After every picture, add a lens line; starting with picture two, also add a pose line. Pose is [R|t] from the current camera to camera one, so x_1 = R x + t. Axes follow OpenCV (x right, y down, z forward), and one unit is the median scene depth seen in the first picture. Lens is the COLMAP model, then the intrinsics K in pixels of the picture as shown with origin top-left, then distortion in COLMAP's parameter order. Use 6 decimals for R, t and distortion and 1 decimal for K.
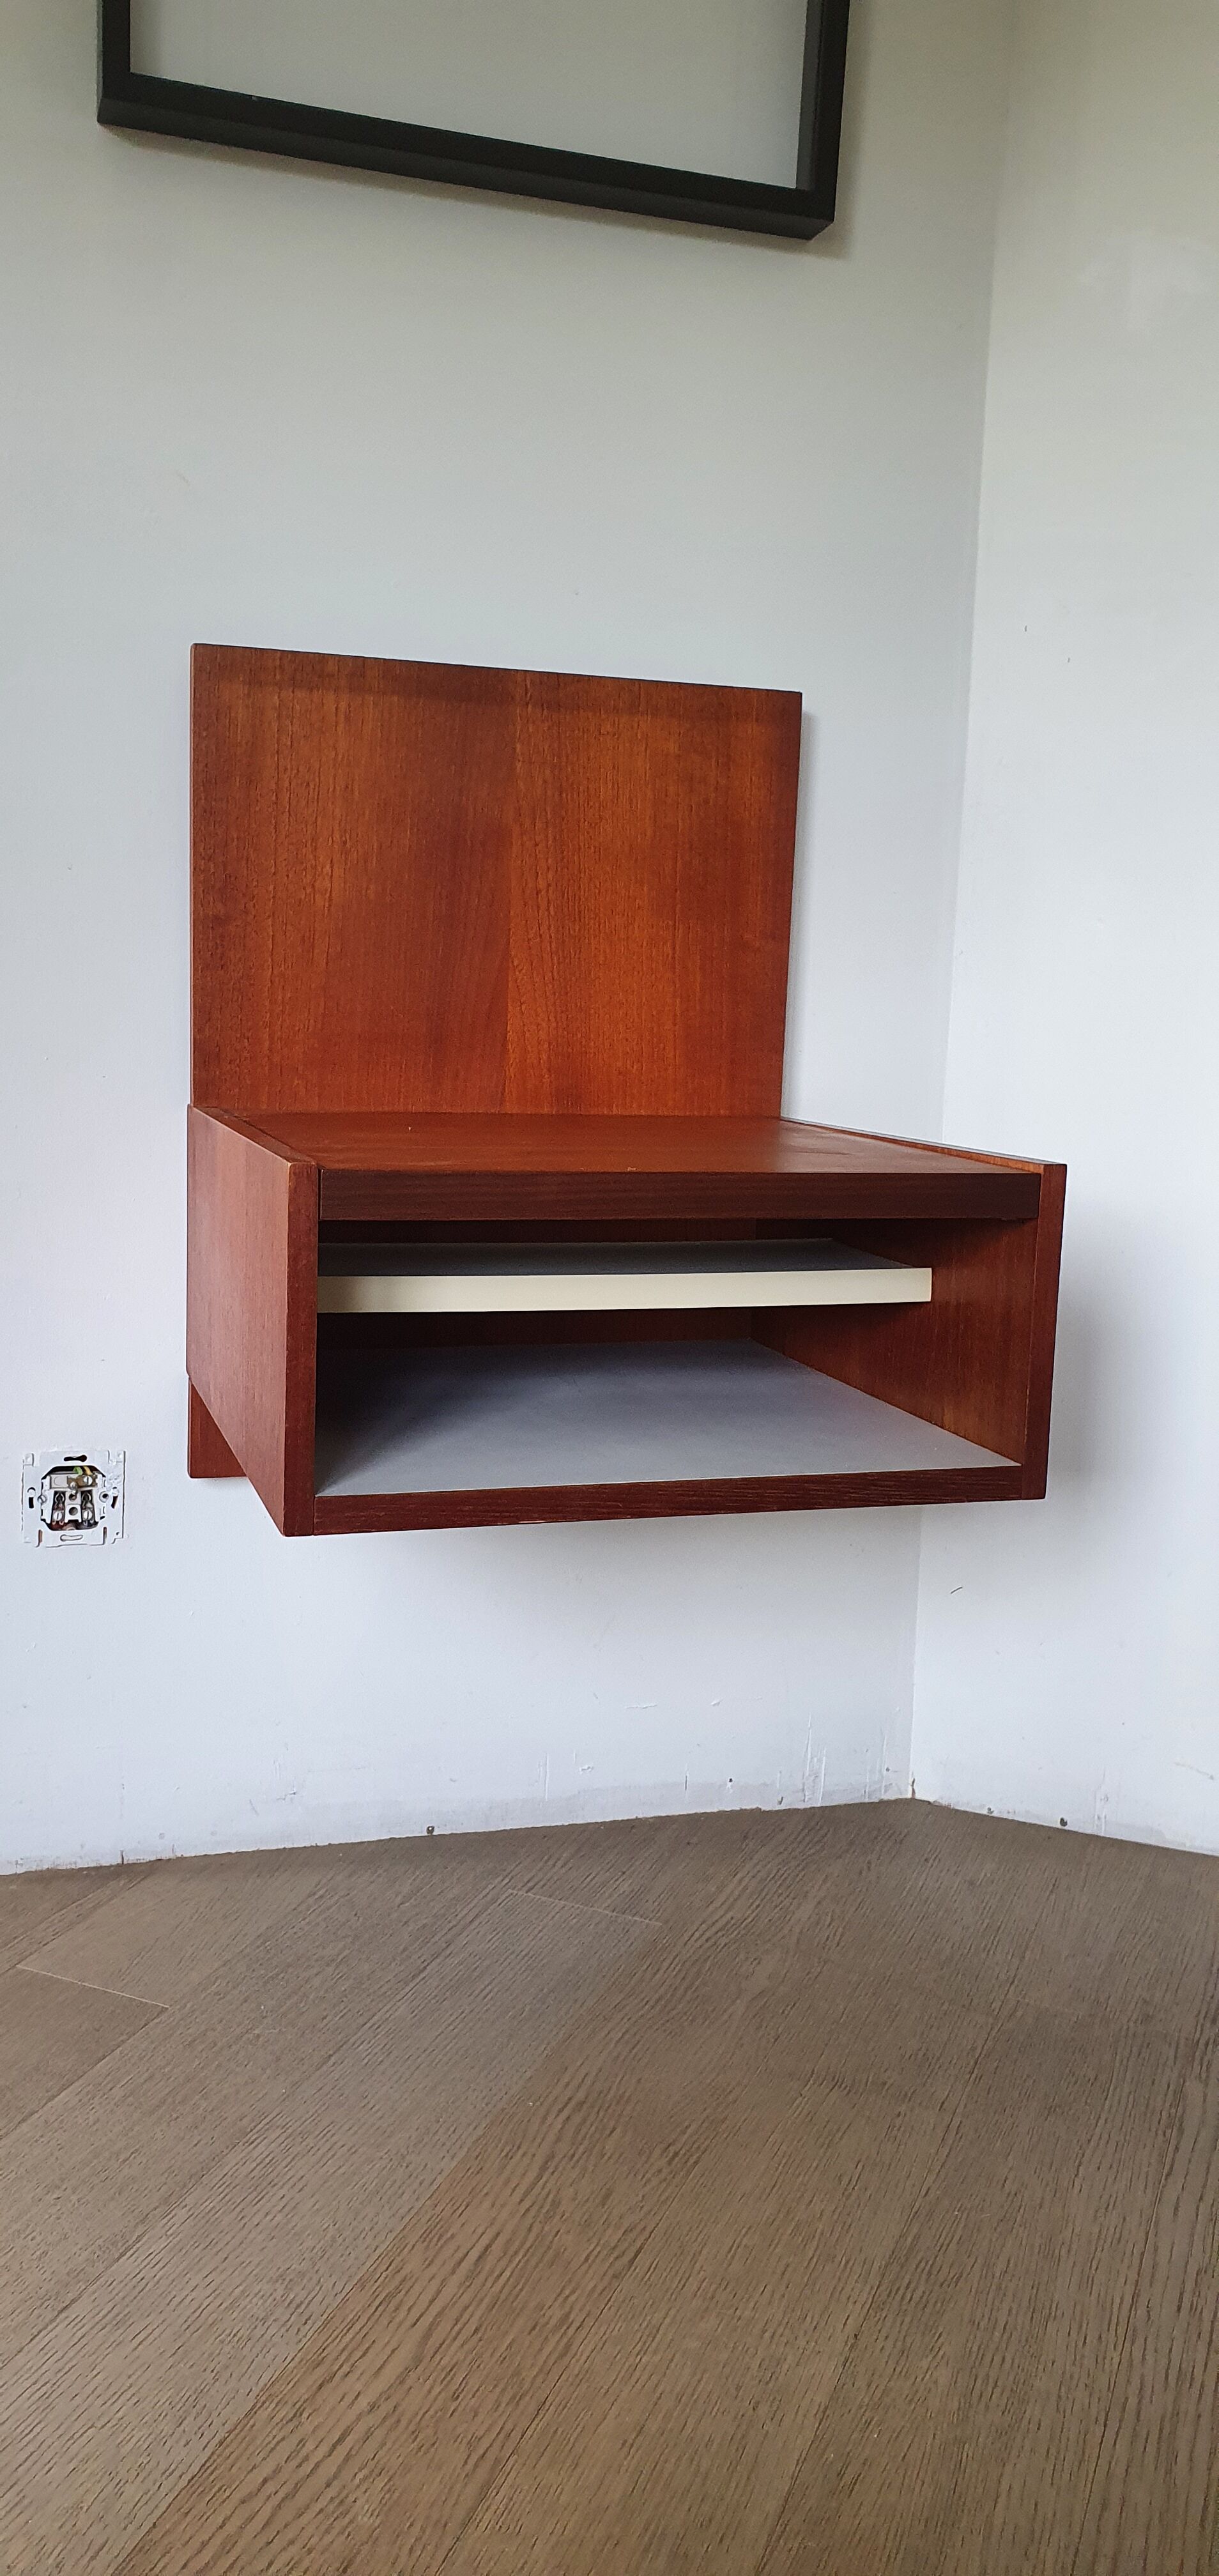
lens RADIAL K [[2024.7, 0, 595.2], [0, 2024.7, 1265.6], [0, 0, 1]] dist [-0.034128, 0.061896]
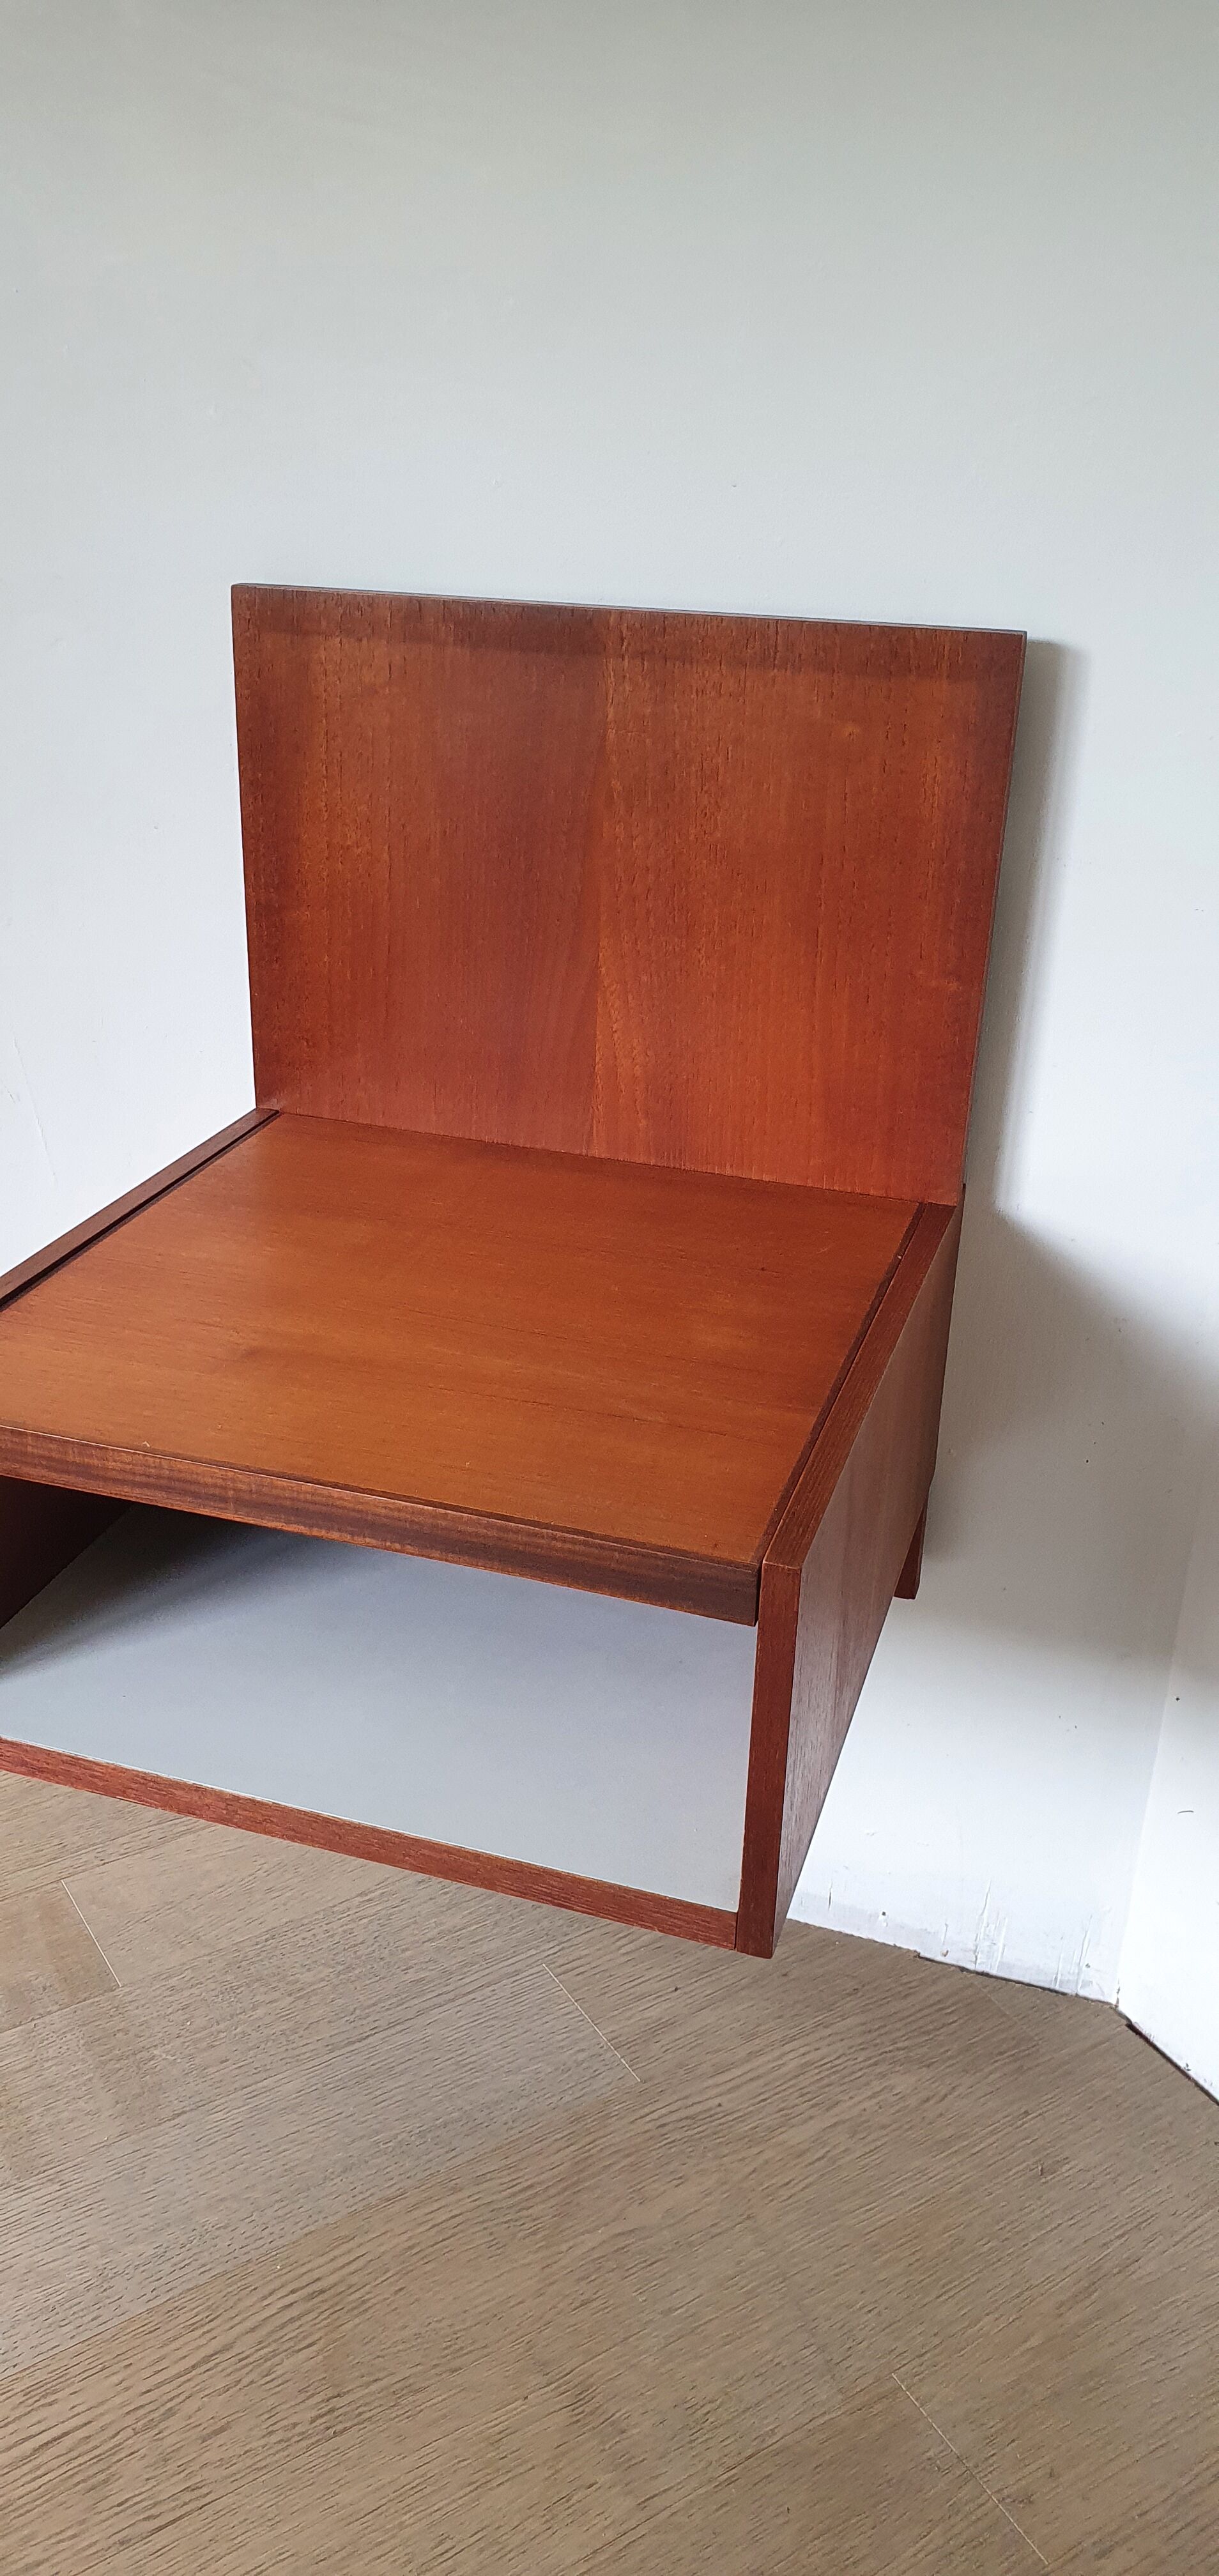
lens RADIAL K [[2024.7, 0, 599.3], [0, 2024.7, 1285.4], [0, 0, 1]] dist [-0.034128, 0.061896]
pose [[0.815045, 0.228592, -0.532397, 0.437110], [-0.081362, 0.954932, 0.285458, -0.280067], [0.573656, -0.189344, 0.796911, 0.361326]]
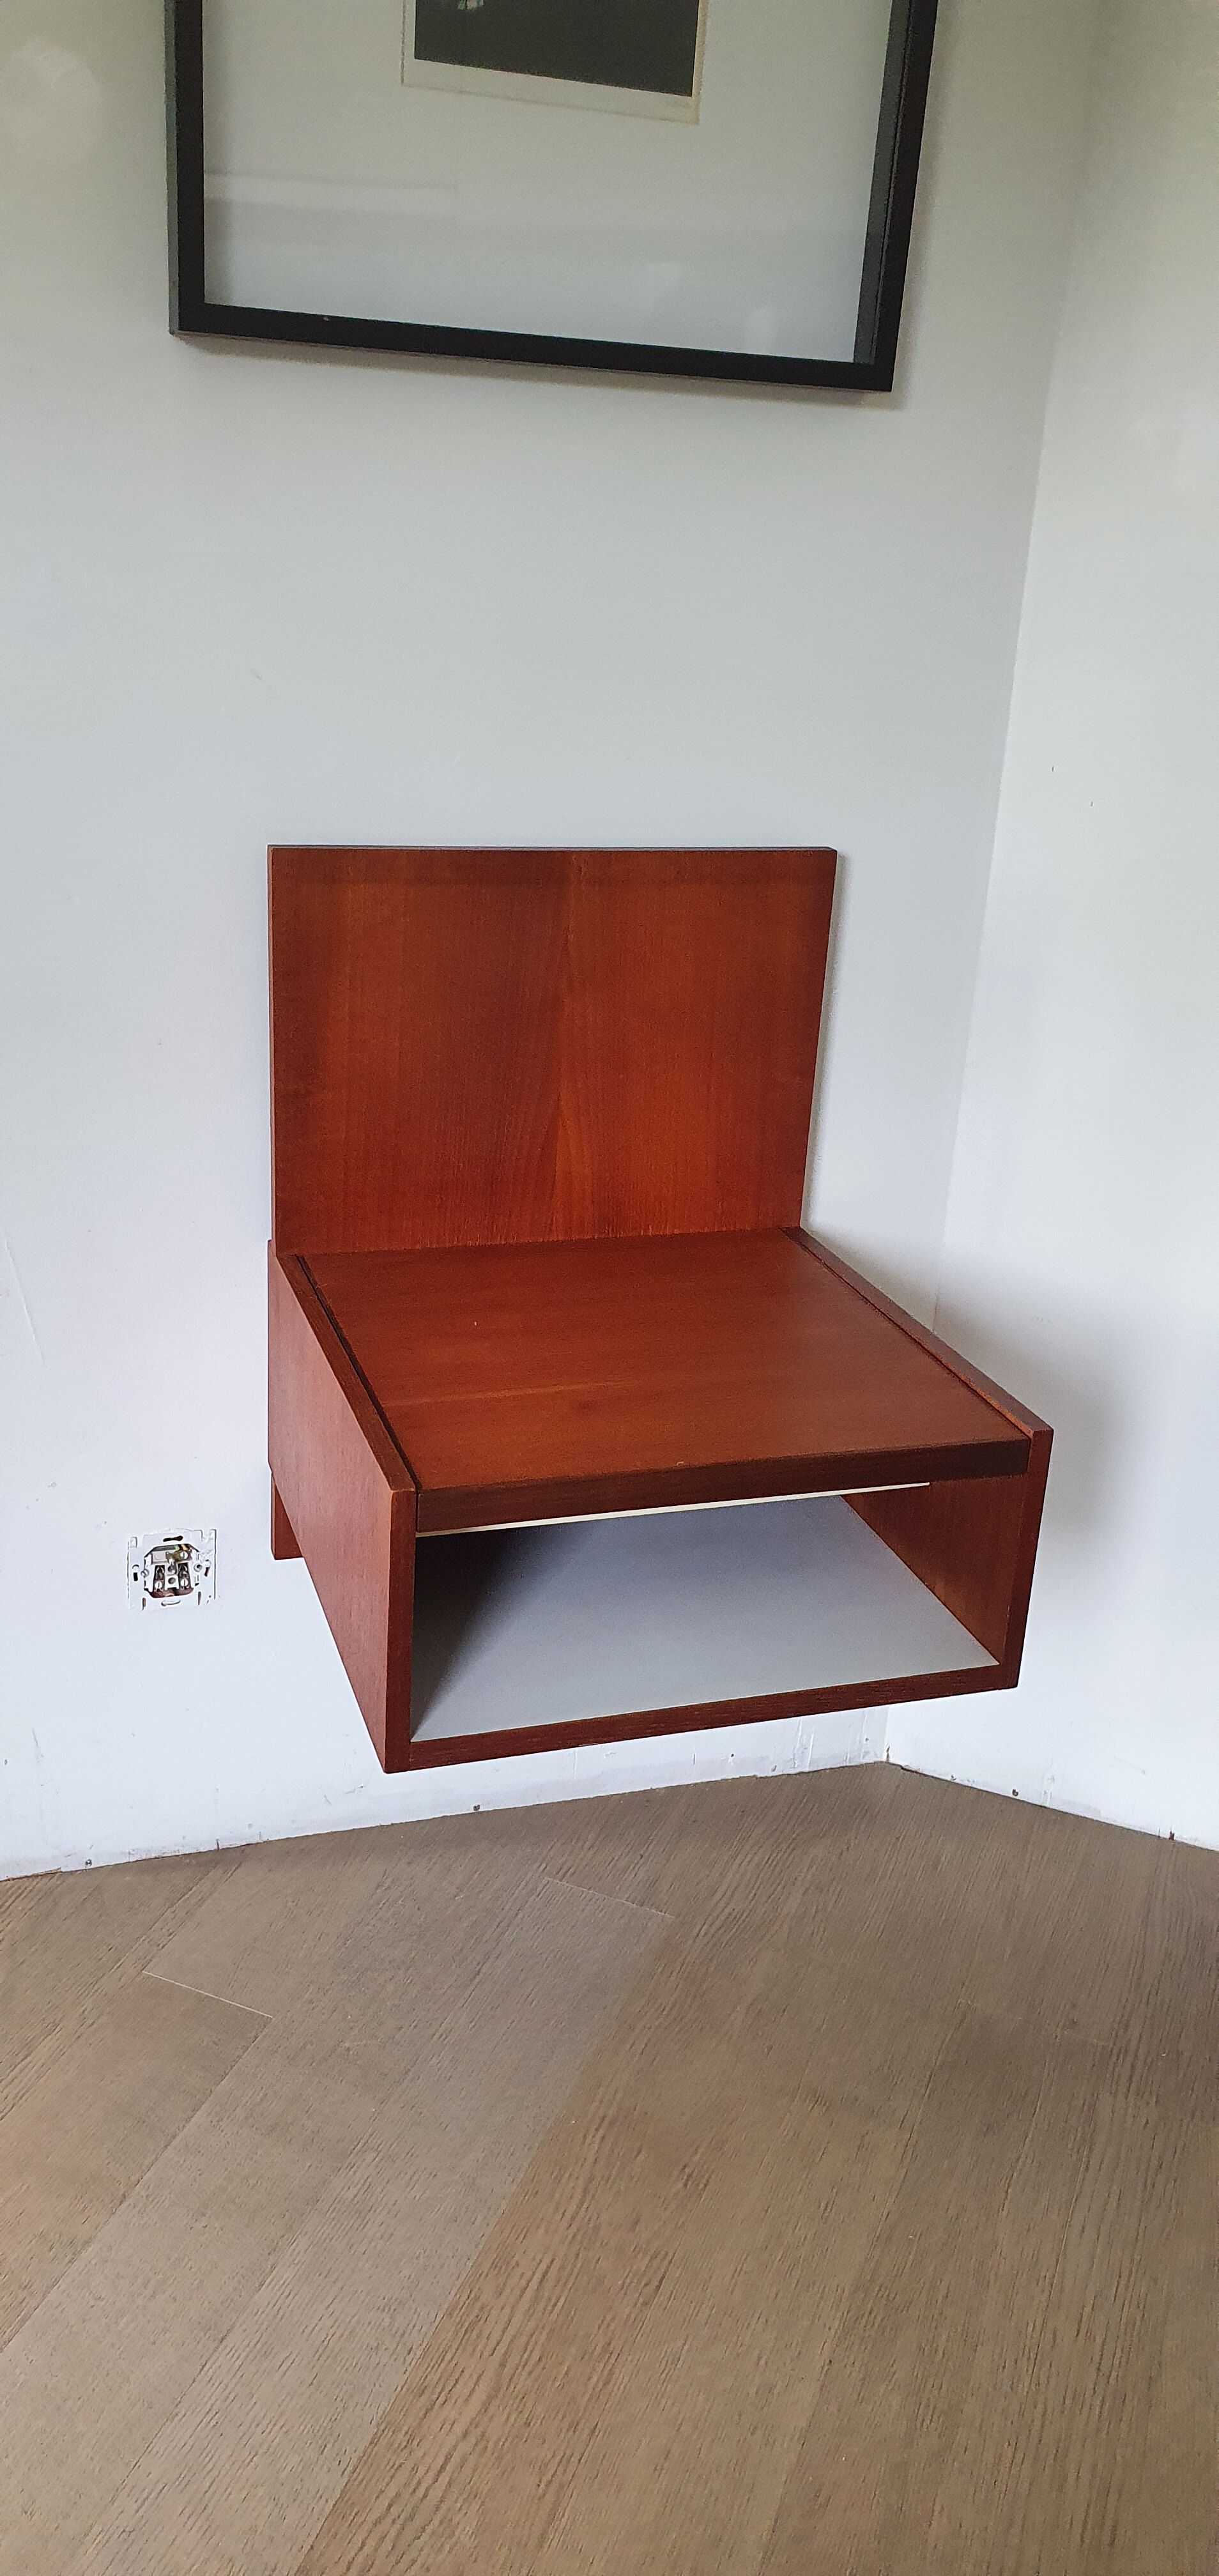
lens RADIAL K [[2024.7, 0, 593.9], [0, 2024.7, 1263.4], [0, 0, 1]] dist [-0.034128, 0.061896]
pose [[0.999772, 0.017369, 0.012445, -0.038172], [-0.019618, 0.976966, 0.212492, -0.322689], [-0.008468, -0.212687, 0.977084, -0.091039]]
